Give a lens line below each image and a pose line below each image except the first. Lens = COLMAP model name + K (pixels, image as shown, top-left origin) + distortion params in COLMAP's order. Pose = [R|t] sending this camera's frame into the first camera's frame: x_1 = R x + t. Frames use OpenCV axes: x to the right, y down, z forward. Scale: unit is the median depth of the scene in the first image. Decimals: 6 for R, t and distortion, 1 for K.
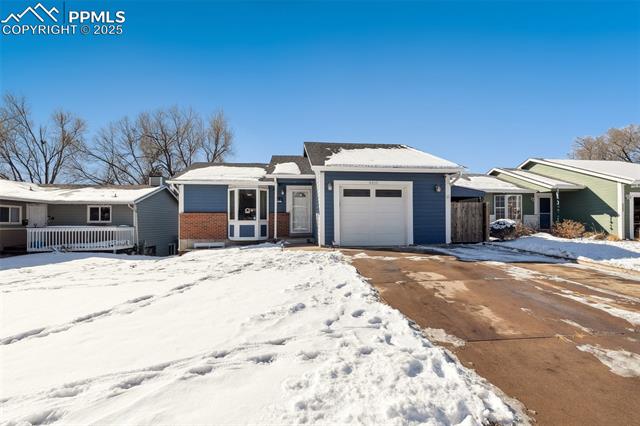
lens RADIAL K [[290.3, 0, 318.8], [0, 290.3, 214.6], [0, 0, 1]] dist [0.001815, -0.000033]
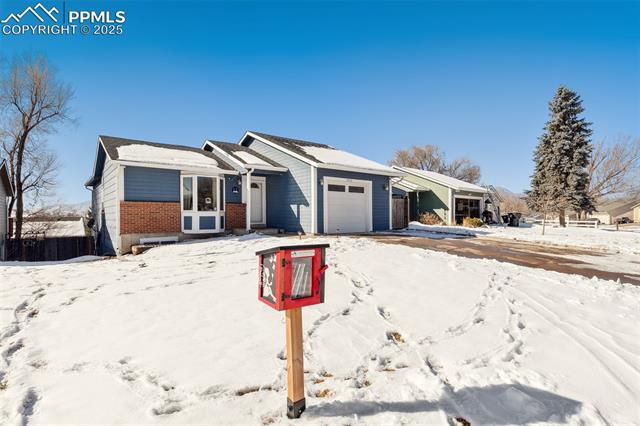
lens RADIAL K [[312.2, 0, 320.0], [0, 312.2, 213.0], [0, 0, 1]] dist [-0.000049, -0.000001]
pose [[0.841331, 0.002892, 0.540513, -0.478277], [-0.014522, 0.999746, 0.017255, 0.003542], [-0.540326, -0.022366, 0.841159, -0.015739]]
